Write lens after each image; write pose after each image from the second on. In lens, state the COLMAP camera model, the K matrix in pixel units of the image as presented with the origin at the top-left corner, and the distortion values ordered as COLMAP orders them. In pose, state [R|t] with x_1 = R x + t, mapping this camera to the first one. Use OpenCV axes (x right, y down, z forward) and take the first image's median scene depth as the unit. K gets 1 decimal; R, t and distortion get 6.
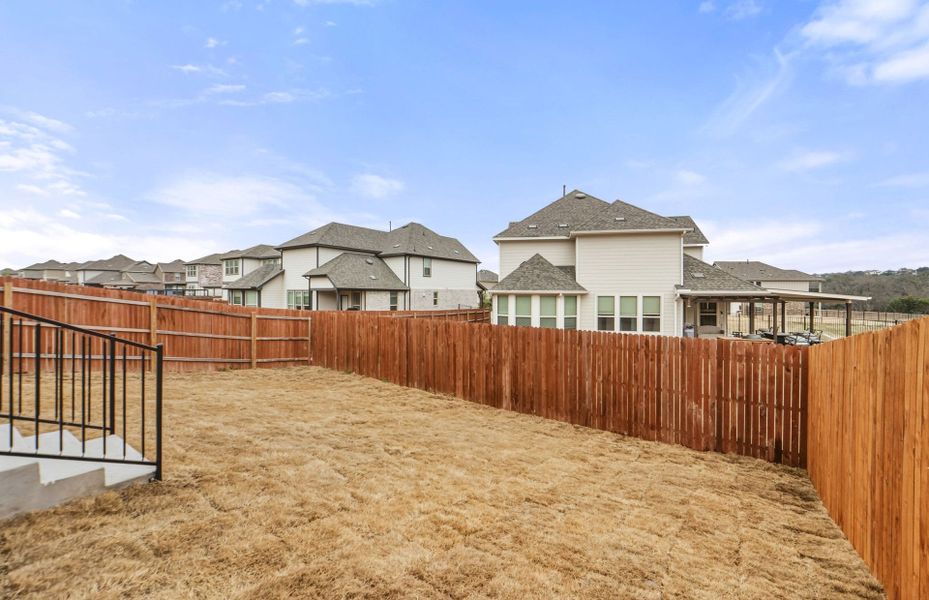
lens RADIAL K [[386.9, 0, 464.3], [0, 386.9, 296.4], [0, 0, 1]] dist [-0.000516, 0.000122]
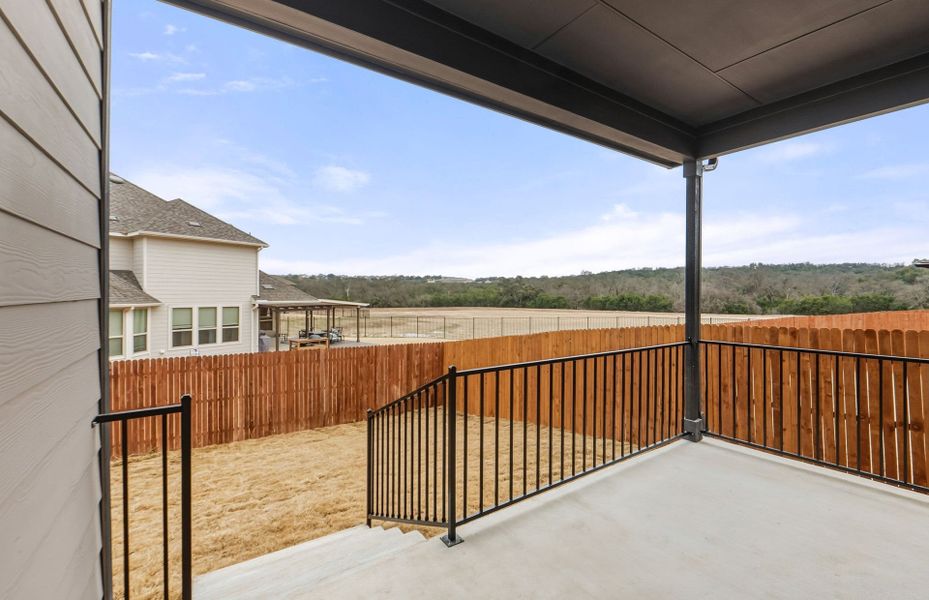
lens RADIAL K [[400.4, 0, 466.6], [0, 400.4, 294.4], [0, 0, 1]] dist [-0.002818, -0.000425]
pose [[0.354685, -0.002859, 0.934982, -0.256452], [0.002794, 0.999994, 0.001998, -0.030647], [-0.934982, 0.001904, 0.354691, 0.045722]]
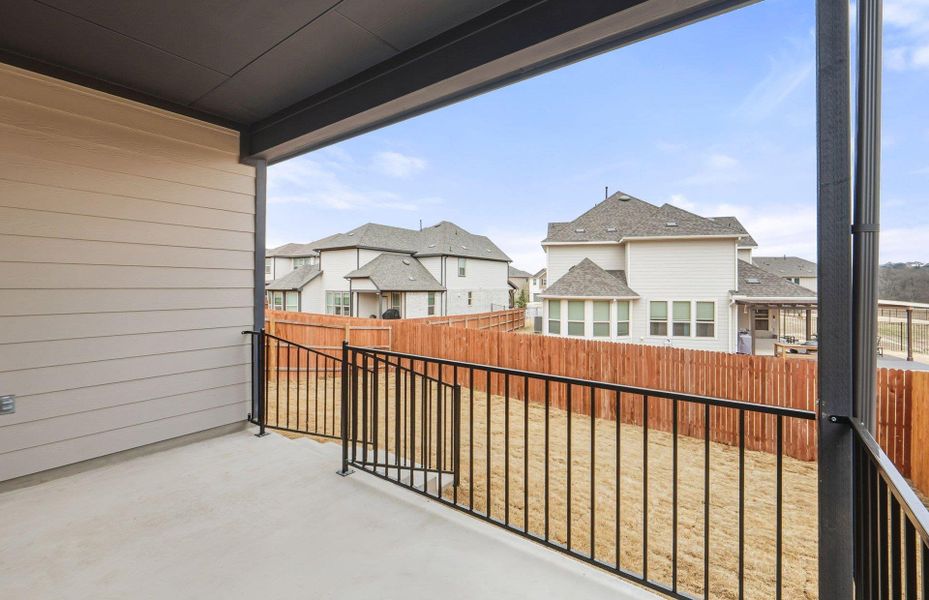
lens RADIAL K [[402.8, 0, 464.0], [0, 402.8, 284.6], [0, 0, 1]] dist [-0.000055, -0.000327]
pose [[0.999621, -0.000904, -0.027506, -0.105719], [0.000567, 0.999925, -0.012248, -0.029562], [0.027515, 0.012228, 0.999547, -0.059681]]
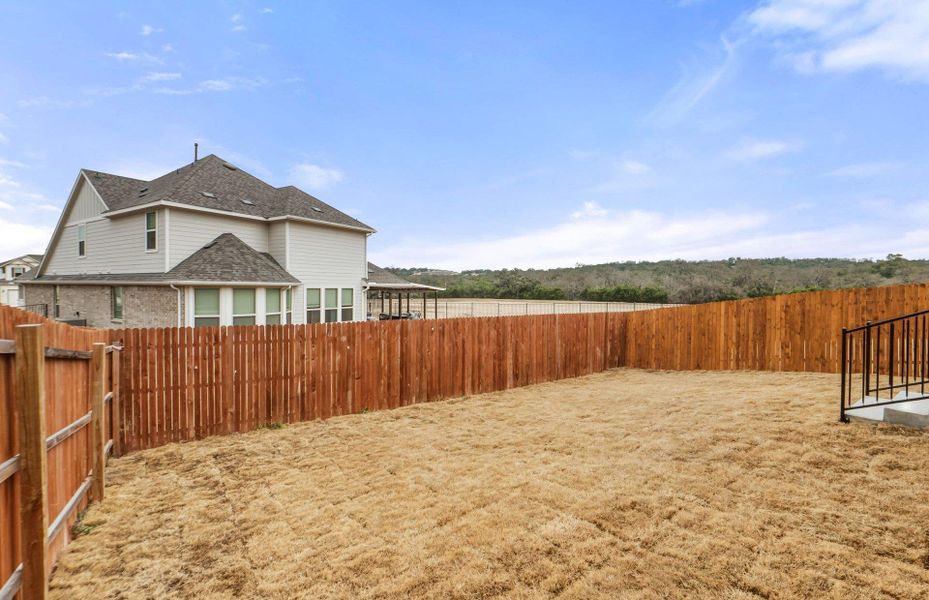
lens RADIAL K [[400.4, 0, 466.6], [0, 400.4, 294.4], [0, 0, 1]] dist [-0.002818, -0.000425]
pose [[0.310193, -0.018409, 0.950495, -0.438973], [-0.000781, 0.999807, 0.019619, -0.005431], [-0.950673, -0.006828, 0.310119, 0.310773]]
